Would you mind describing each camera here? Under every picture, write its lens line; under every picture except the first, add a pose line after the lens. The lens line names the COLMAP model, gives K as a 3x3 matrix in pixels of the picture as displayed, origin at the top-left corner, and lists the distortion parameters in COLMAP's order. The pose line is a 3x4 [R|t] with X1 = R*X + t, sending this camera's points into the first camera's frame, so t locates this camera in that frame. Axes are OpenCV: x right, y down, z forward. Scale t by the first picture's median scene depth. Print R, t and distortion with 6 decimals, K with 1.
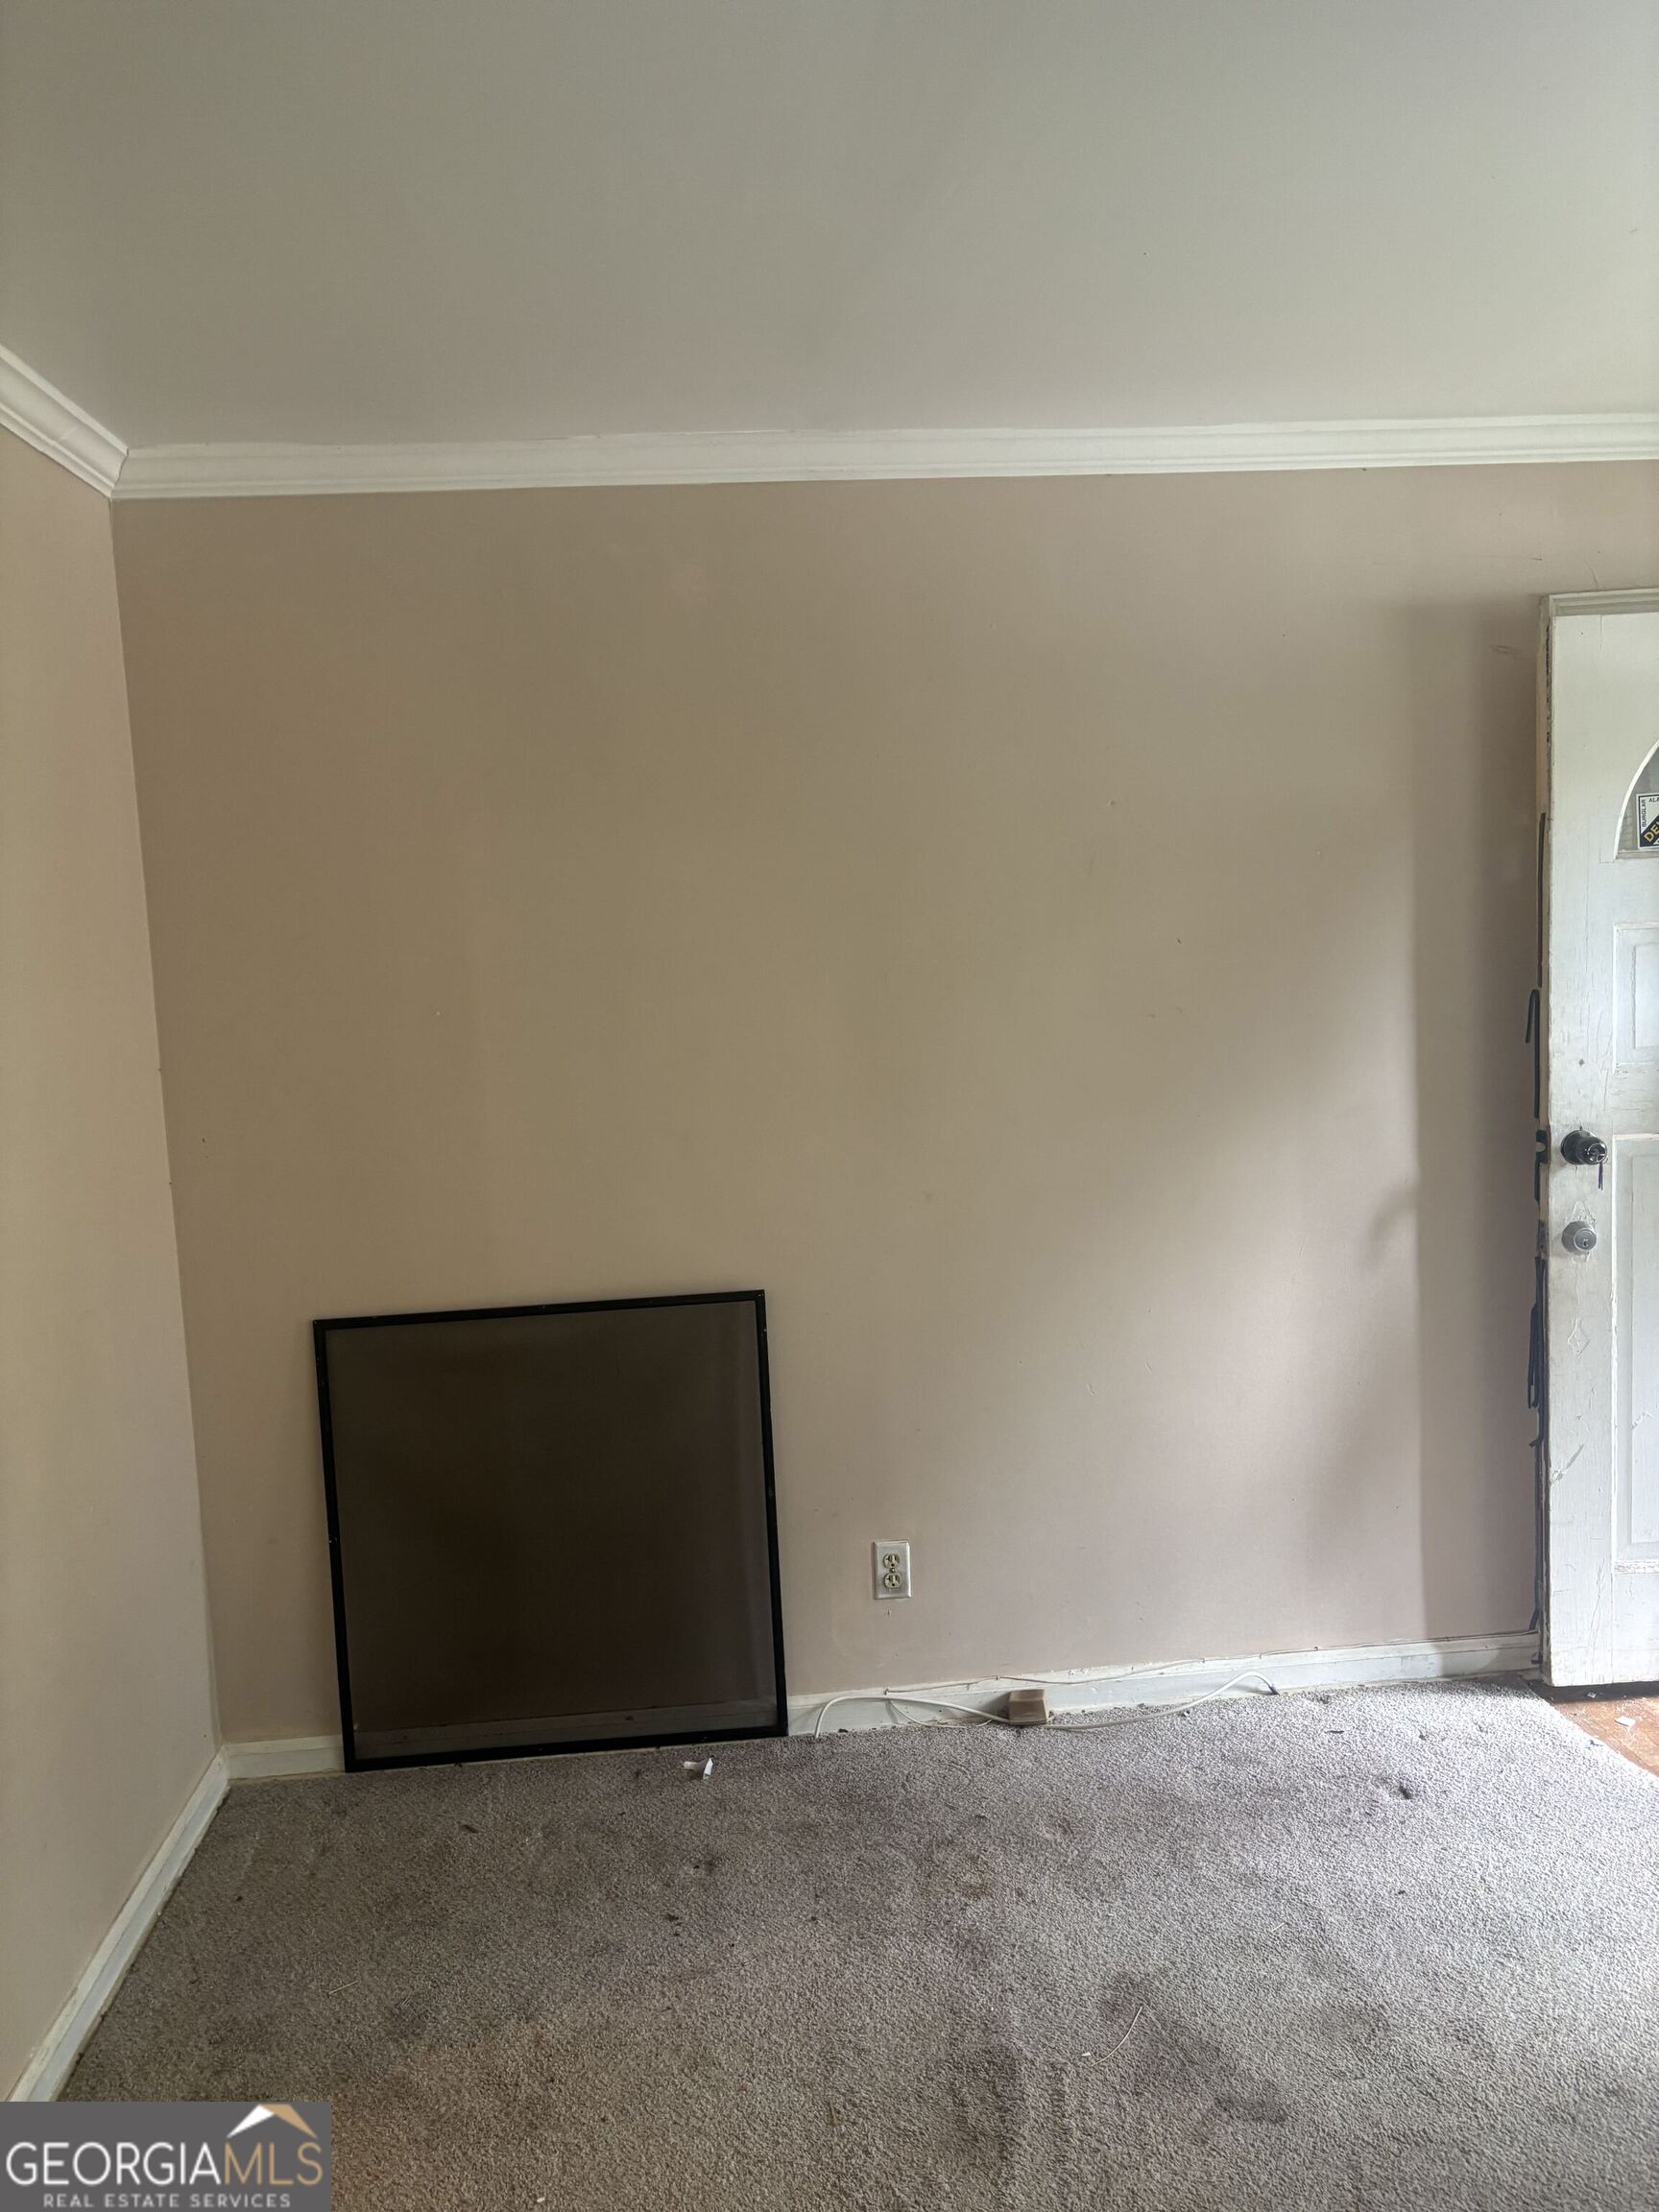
lens RADIAL K [[1717.6, 0, 828.4], [0, 1717.6, 1103.9], [0, 0, 1]] dist [0.054215, -0.065275]
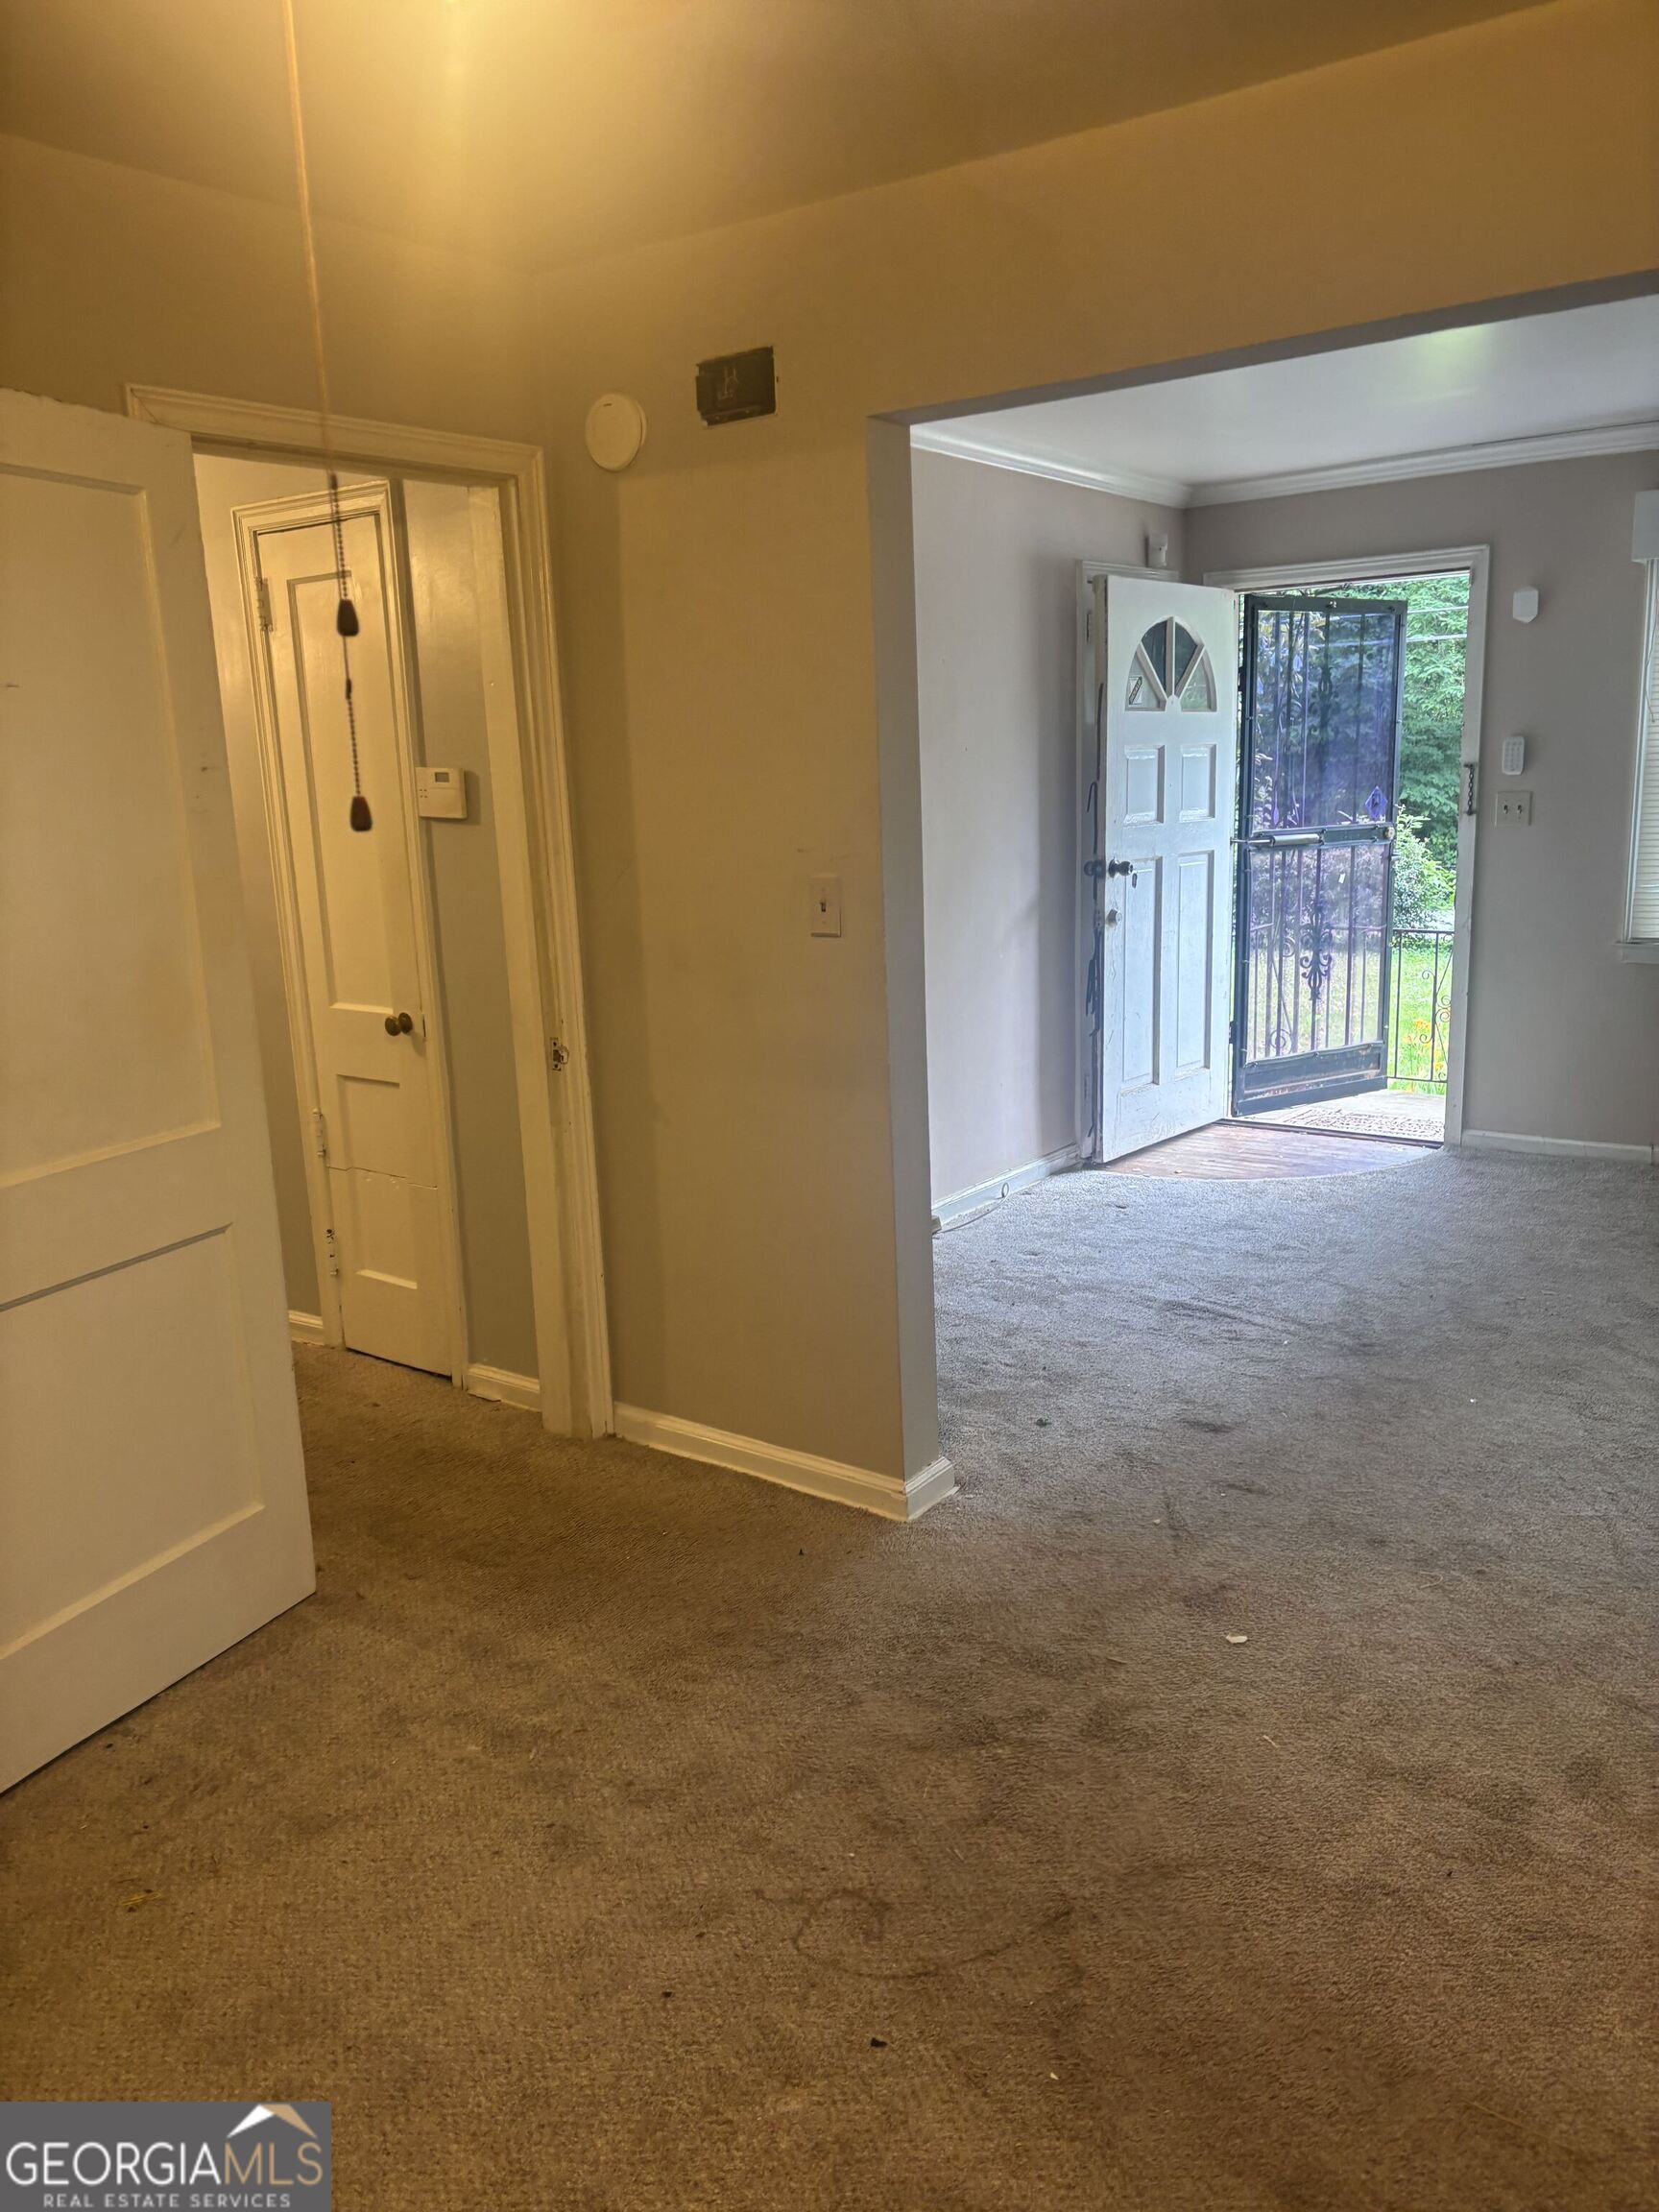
lens RADIAL K [[1717.6, 0, 828.9], [0, 1717.6, 1110.3], [0, 0, 1]] dist [0.054215, -0.065275]
pose [[0.650833, -0.121296, 0.749469, -1.215276], [0.086565, 0.992573, 0.085468, 0.100823], [-0.754270, 0.009252, 0.656500, 0.008838]]
